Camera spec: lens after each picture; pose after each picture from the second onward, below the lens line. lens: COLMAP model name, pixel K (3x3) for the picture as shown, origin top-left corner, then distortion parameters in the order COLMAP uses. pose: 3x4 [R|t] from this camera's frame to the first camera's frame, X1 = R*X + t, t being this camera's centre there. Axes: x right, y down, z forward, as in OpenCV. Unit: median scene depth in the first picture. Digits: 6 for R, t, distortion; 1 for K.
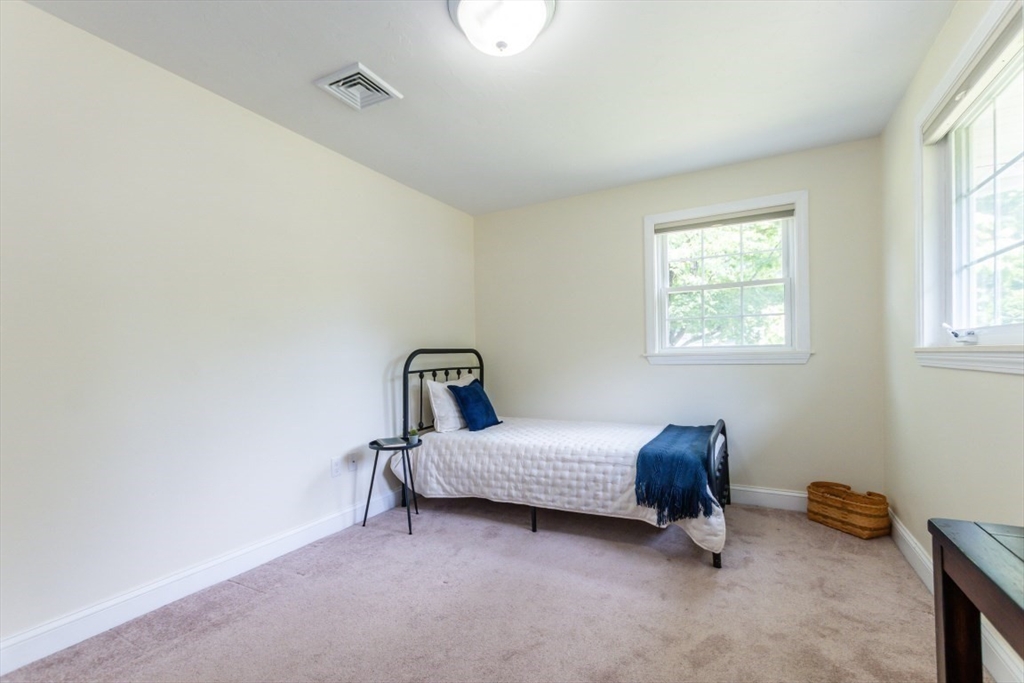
lens RADIAL K [[454.0, 0, 517.0], [0, 454.0, 351.3], [0, 0, 1]] dist [0.004360, -0.000159]
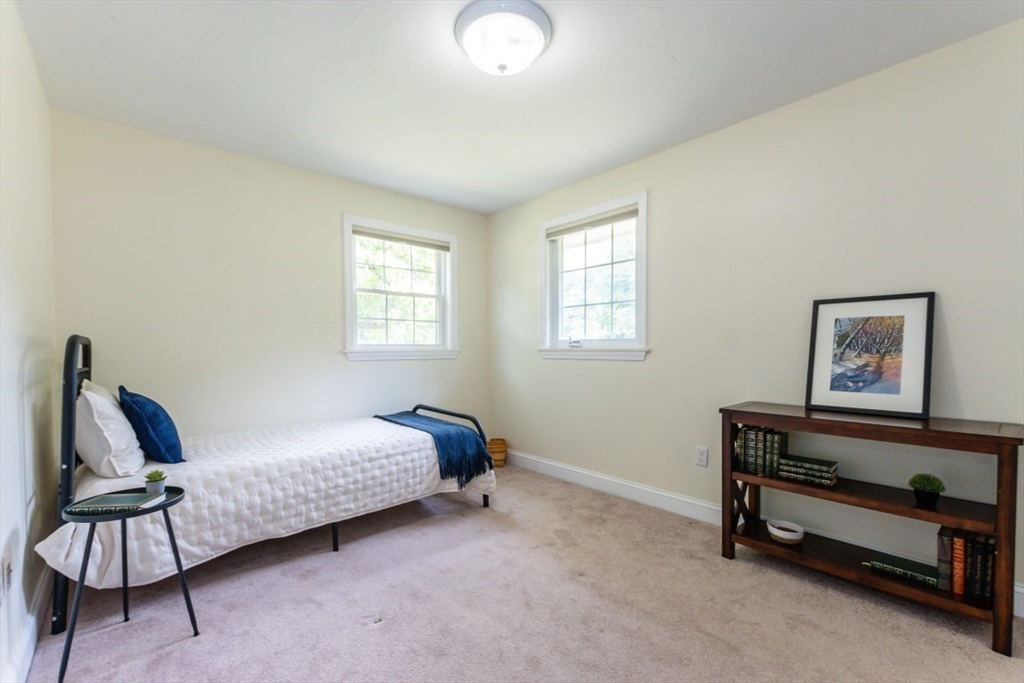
lens RADIAL K [[454.0, 0, 516.5], [0, 454.0, 349.2], [0, 0, 1]] dist [0.004360, -0.000159]
pose [[0.332787, 0.018457, 0.942821, -0.692420], [-0.013732, 0.999797, -0.014725, 0.017056], [-0.942902, -0.008047, 0.332973, 0.391015]]
